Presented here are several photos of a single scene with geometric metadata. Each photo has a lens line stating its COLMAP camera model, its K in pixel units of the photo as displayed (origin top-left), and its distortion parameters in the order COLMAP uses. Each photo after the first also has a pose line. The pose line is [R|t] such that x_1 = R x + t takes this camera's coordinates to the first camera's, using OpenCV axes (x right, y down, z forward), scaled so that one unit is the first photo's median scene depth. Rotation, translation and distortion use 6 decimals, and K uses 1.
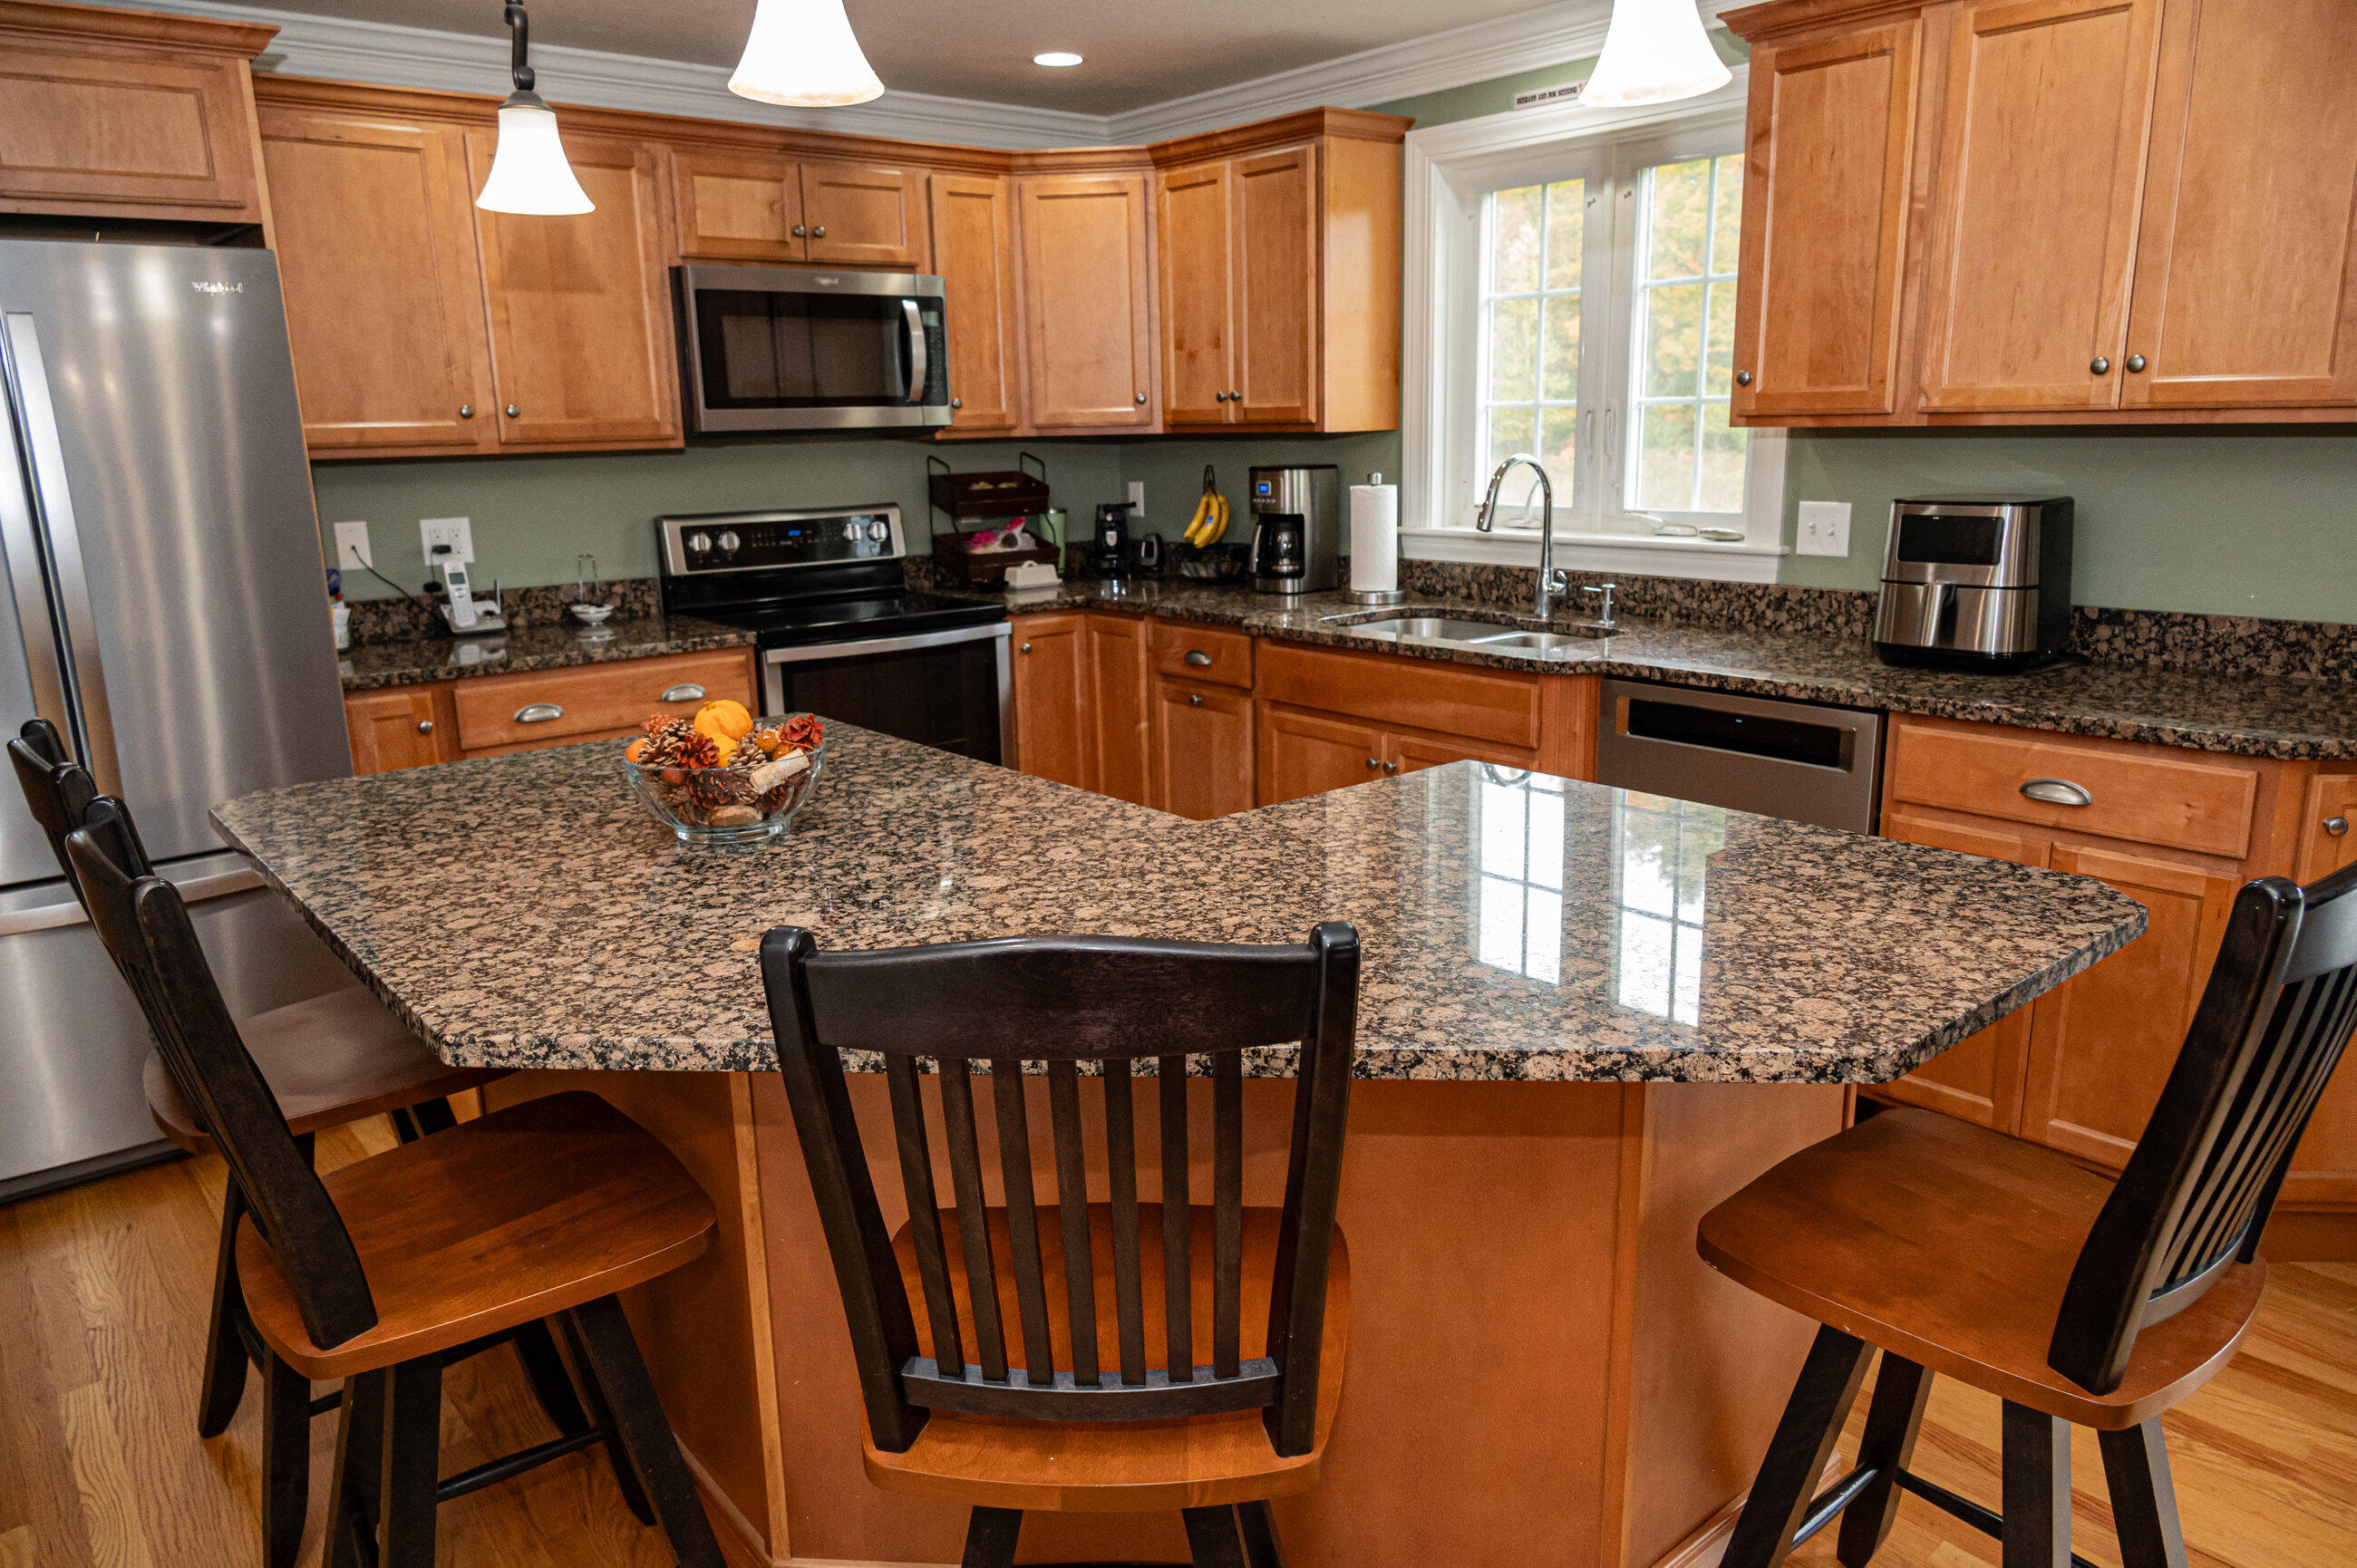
lens RADIAL K [[1555.1, 0, 1170.9], [0, 1555.1, 791.2], [0, 0, 1]] dist [0.002411, -0.006405]
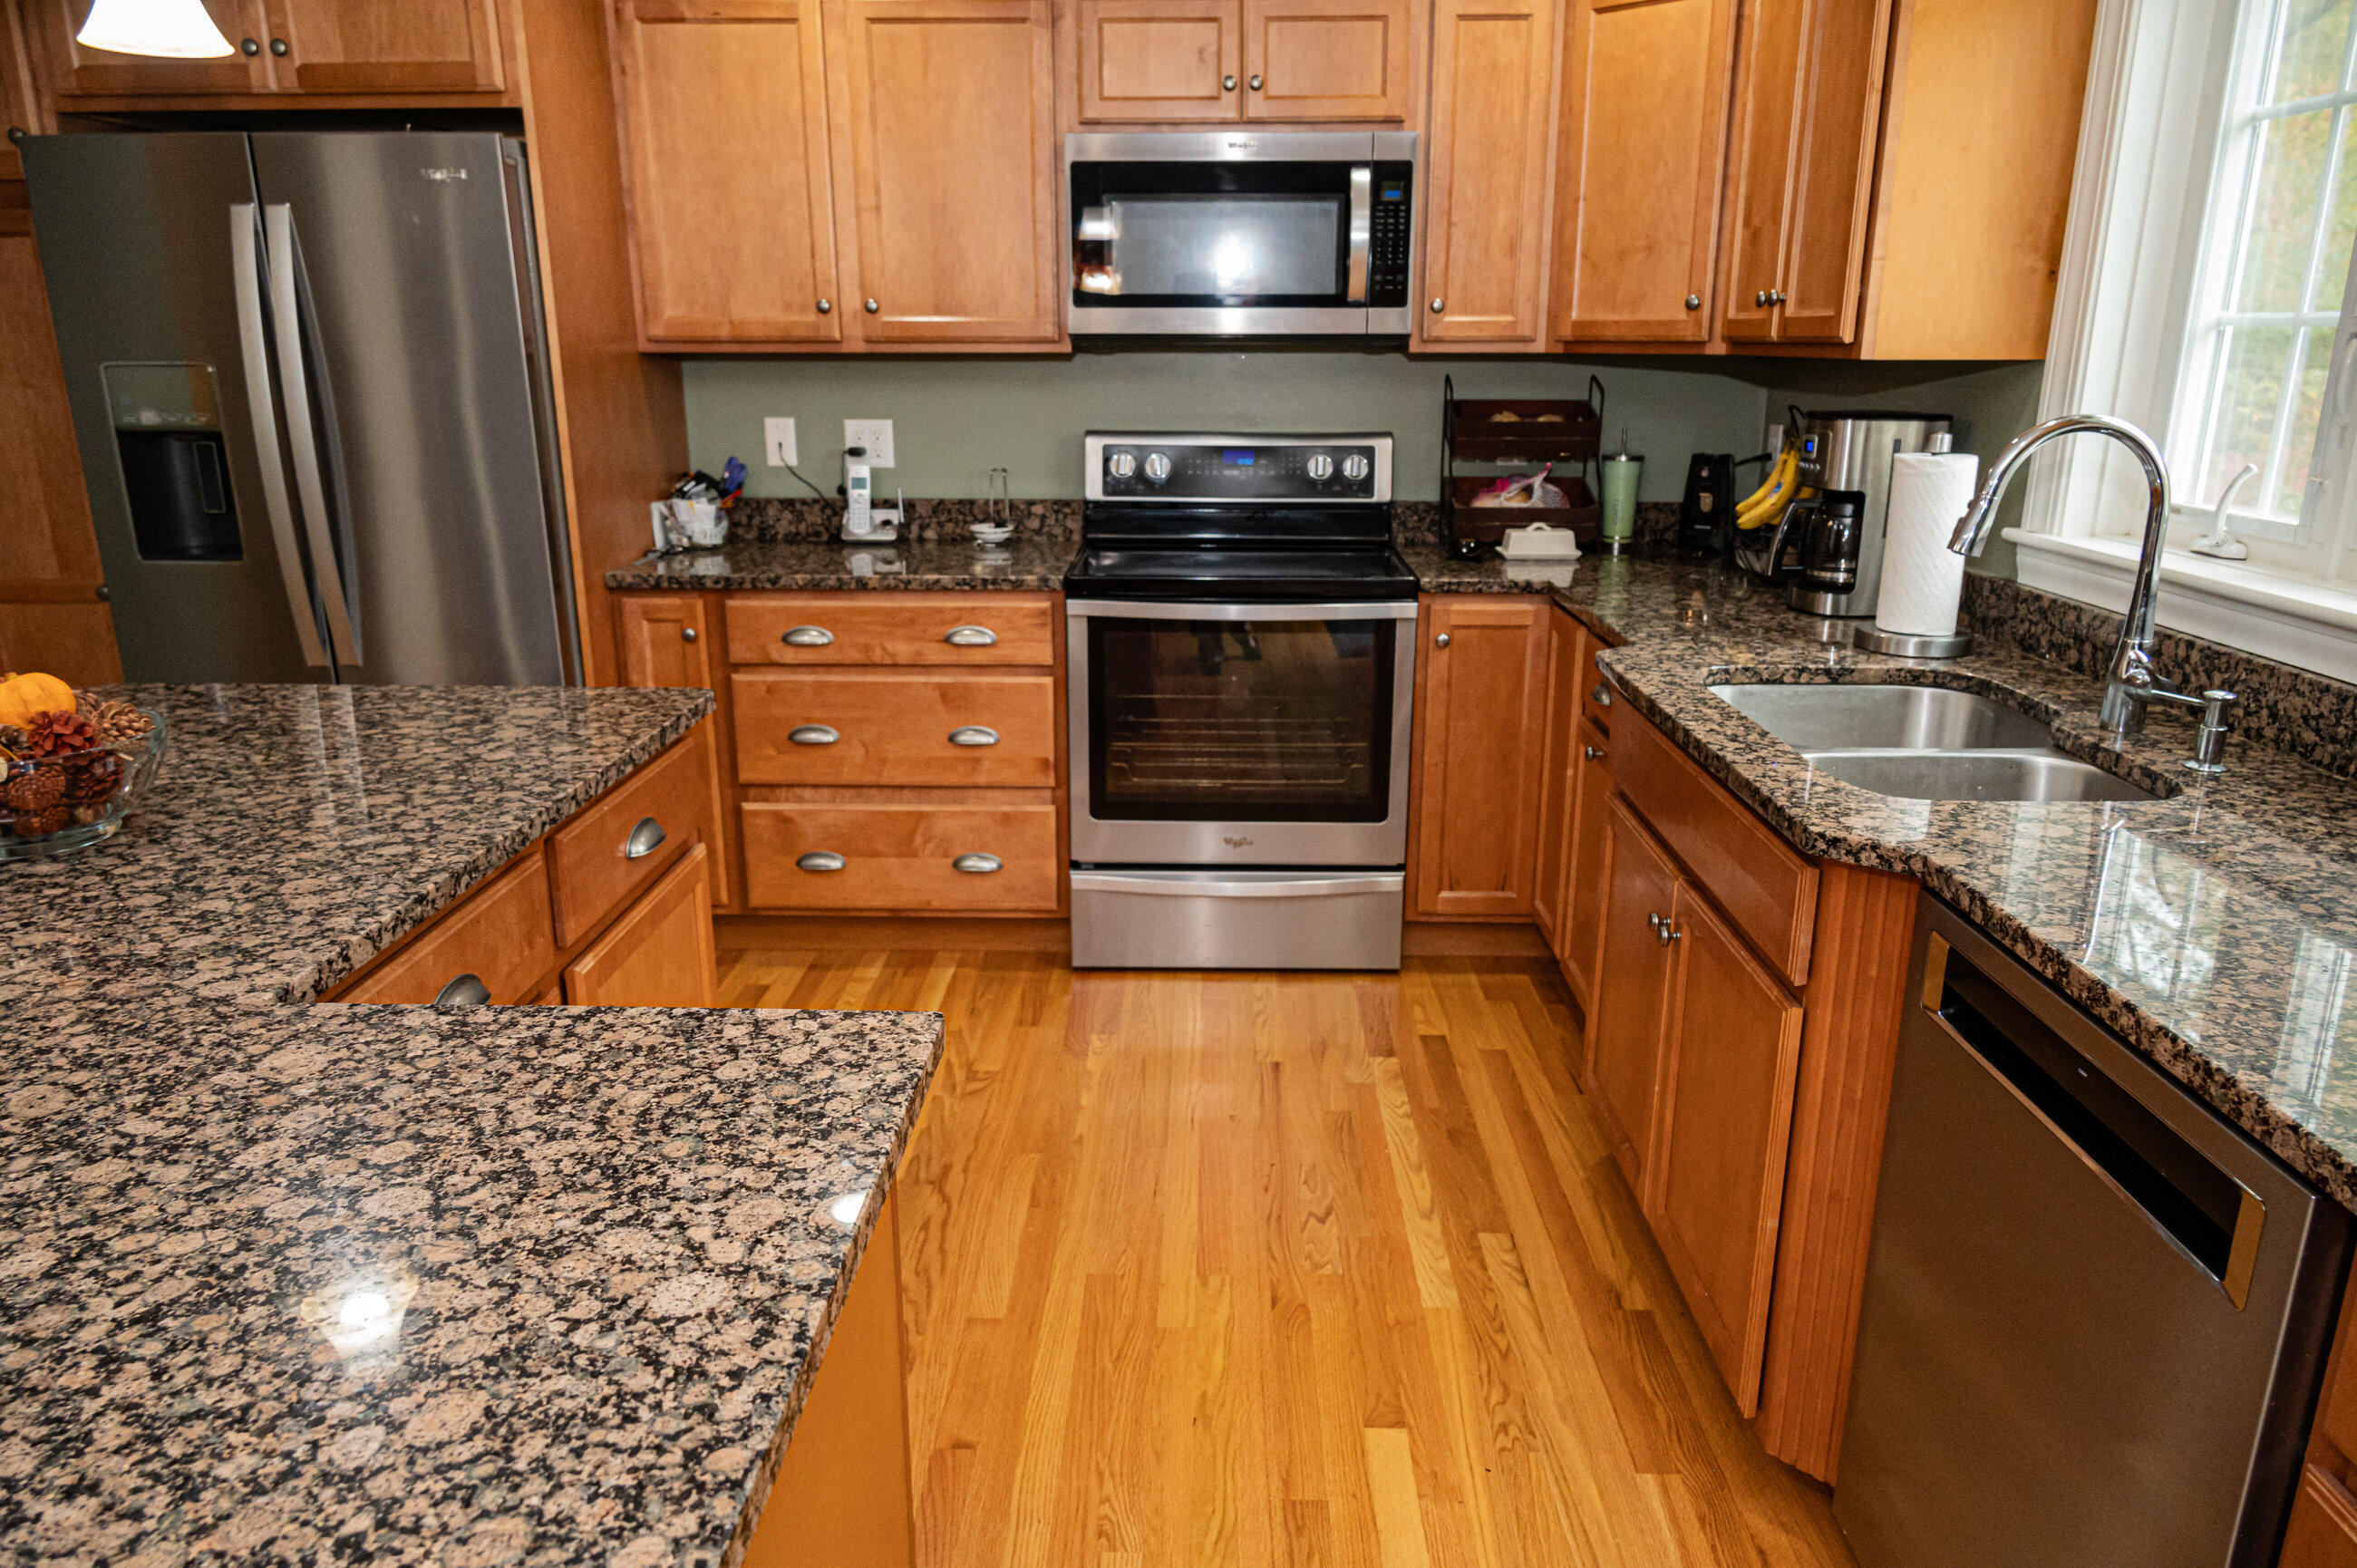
lens RADIAL K [[1555.1, 0, 1173.4], [0, 1555.1, 778.3], [0, 0, 1]] dist [0.002411, -0.006405]
pose [[0.752953, 0.201777, -0.626377, 0.341424], [-0.171988, 0.979089, 0.108654, -0.101401], [0.635203, 0.025918, 0.771910, 0.408652]]
